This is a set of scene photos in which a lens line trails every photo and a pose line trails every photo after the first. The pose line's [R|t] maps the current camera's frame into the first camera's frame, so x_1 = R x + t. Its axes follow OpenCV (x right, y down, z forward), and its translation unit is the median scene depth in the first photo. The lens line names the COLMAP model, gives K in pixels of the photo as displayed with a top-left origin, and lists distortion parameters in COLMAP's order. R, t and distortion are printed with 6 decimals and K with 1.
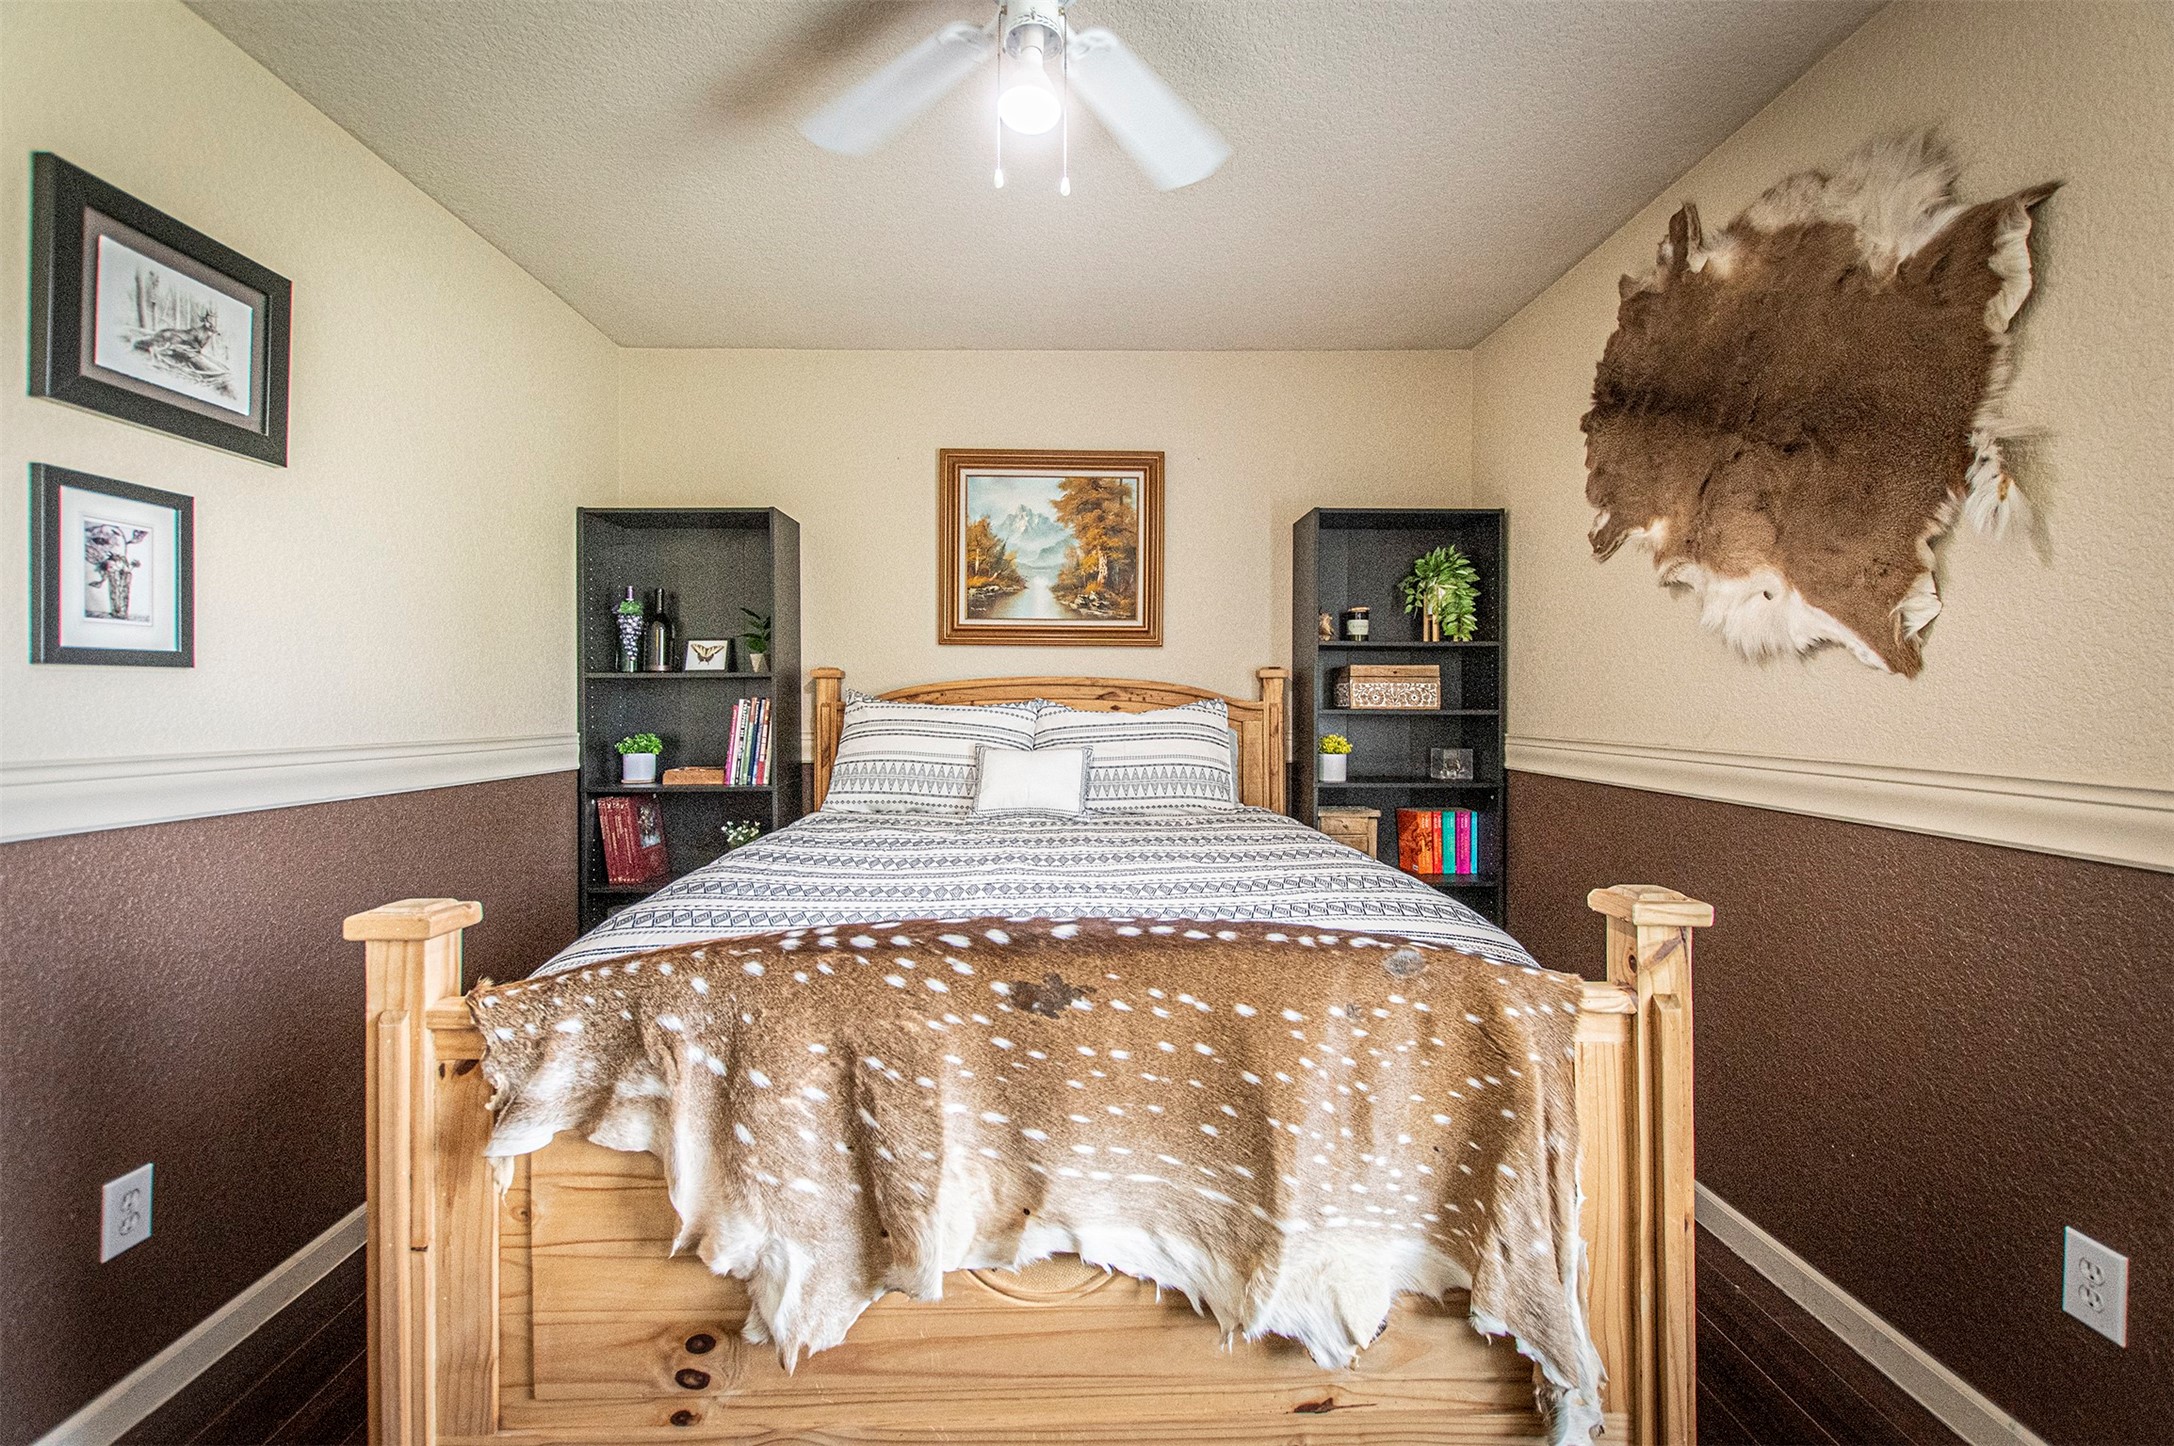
lens RADIAL K [[942.0, 0, 1091.2], [0, 942.0, 694.8], [0, 0, 1]] dist [0.005503, -0.002914]
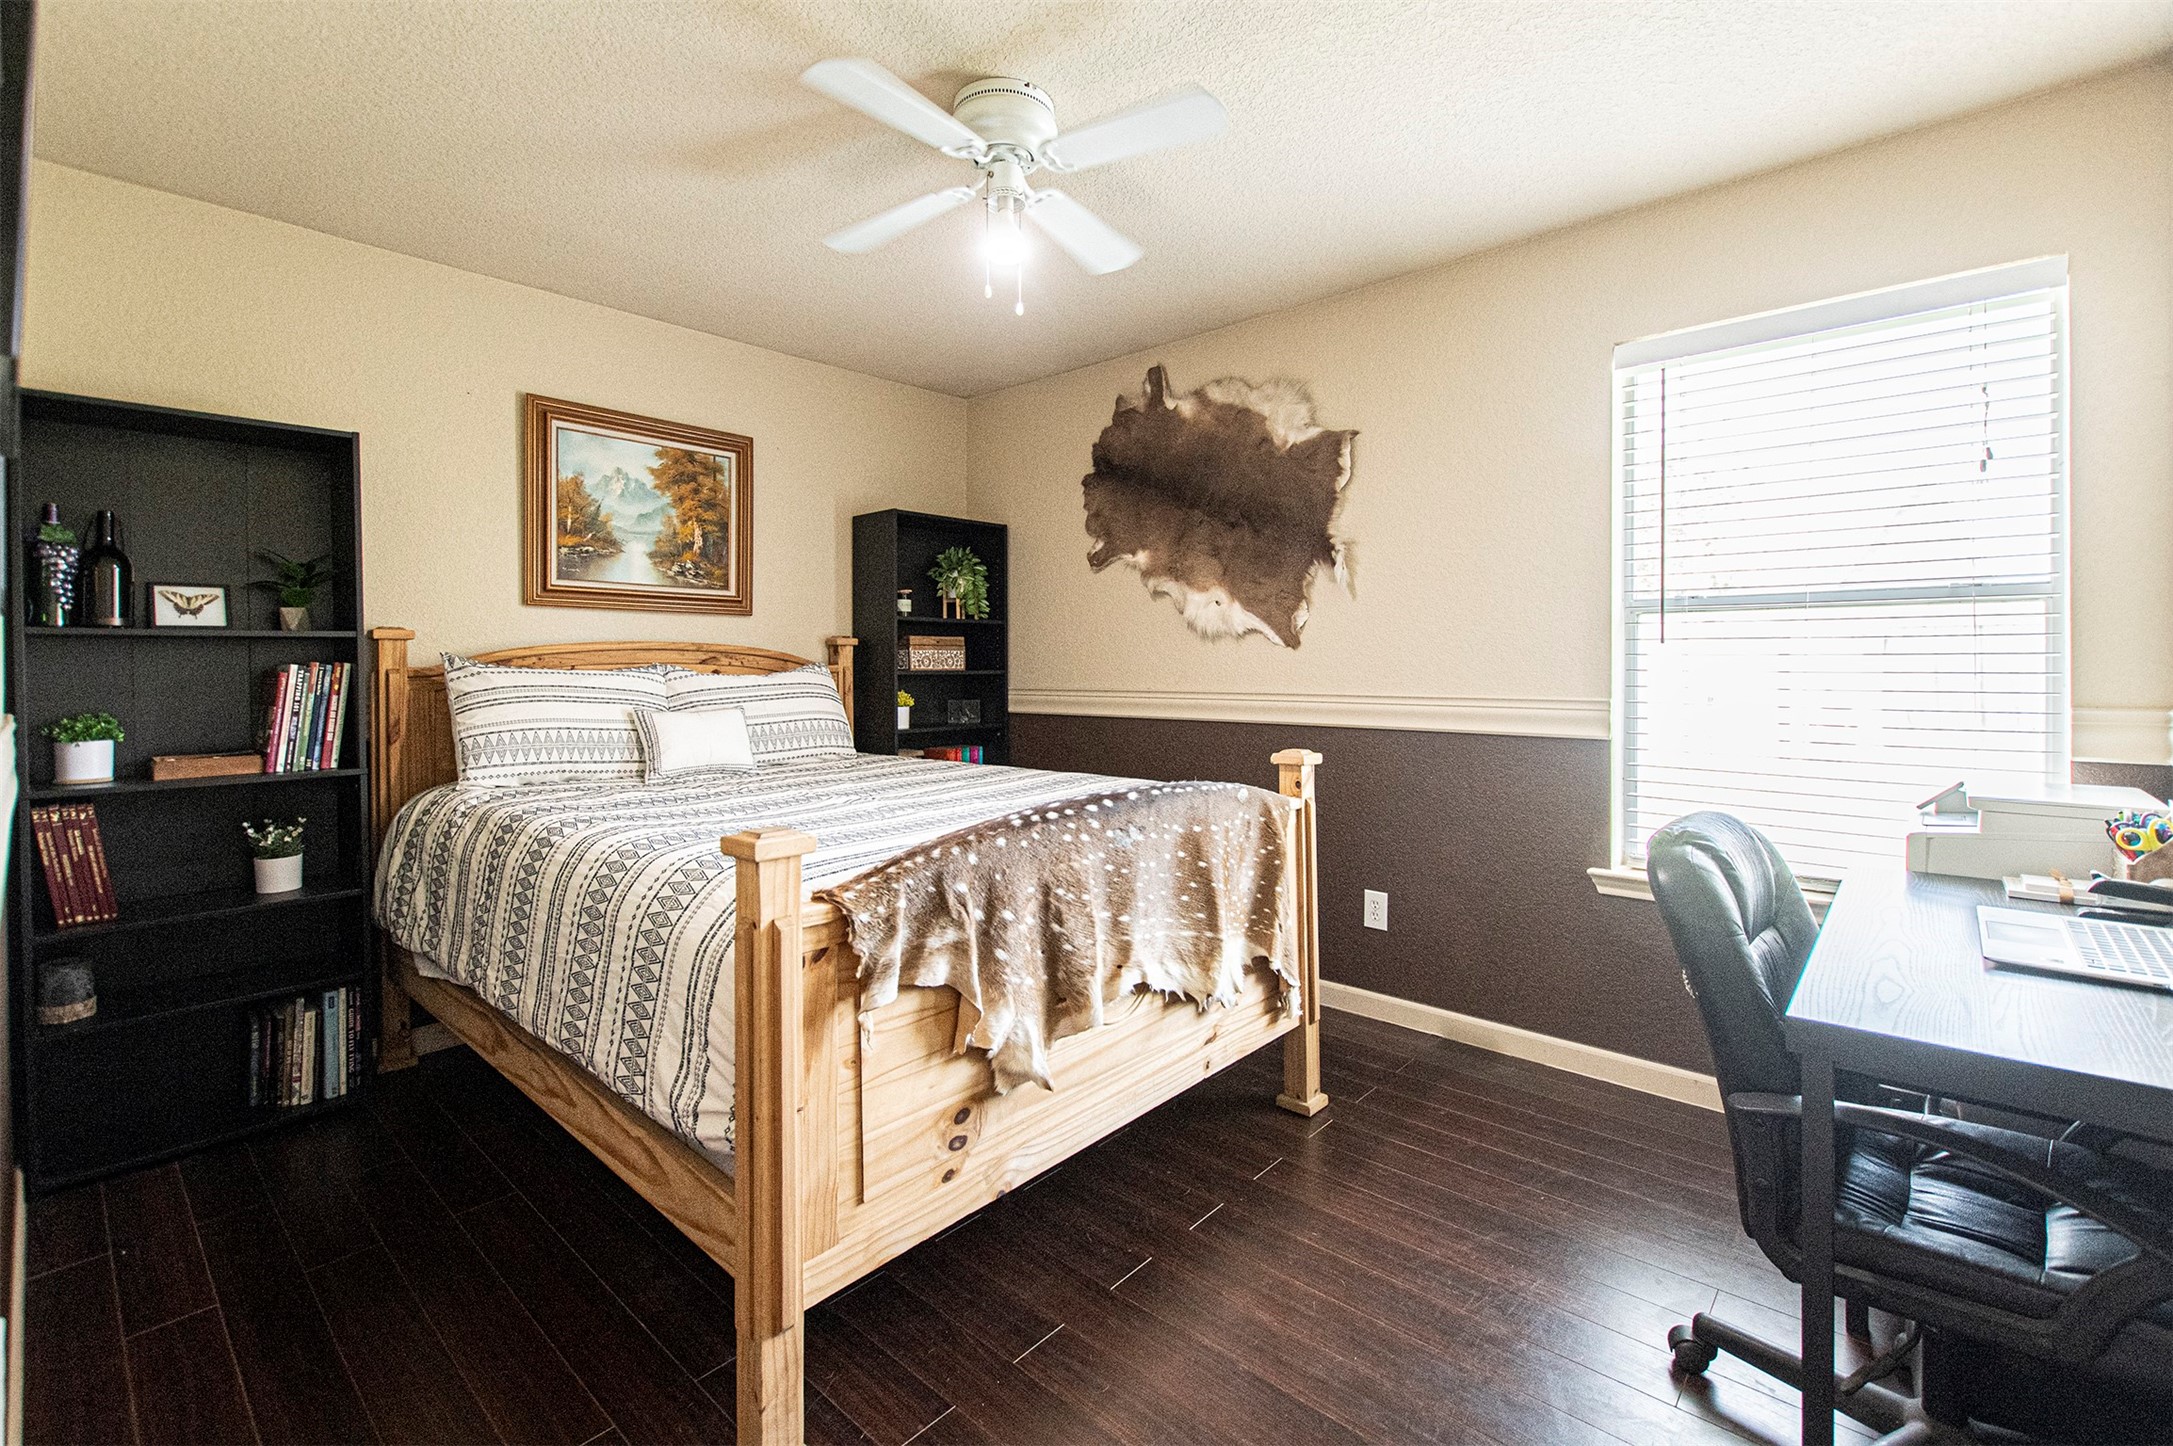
lens RADIAL K [[941.6, 0, 1082.5], [0, 941.6, 663.5], [0, 0, 1]] dist [0.005503, -0.002914]
pose [[0.691248, -0.002604, 0.722613, -0.651619], [0.001914, 0.999997, 0.001773, 0.005043], [-0.722616, 0.000157, 0.691250, -0.050863]]
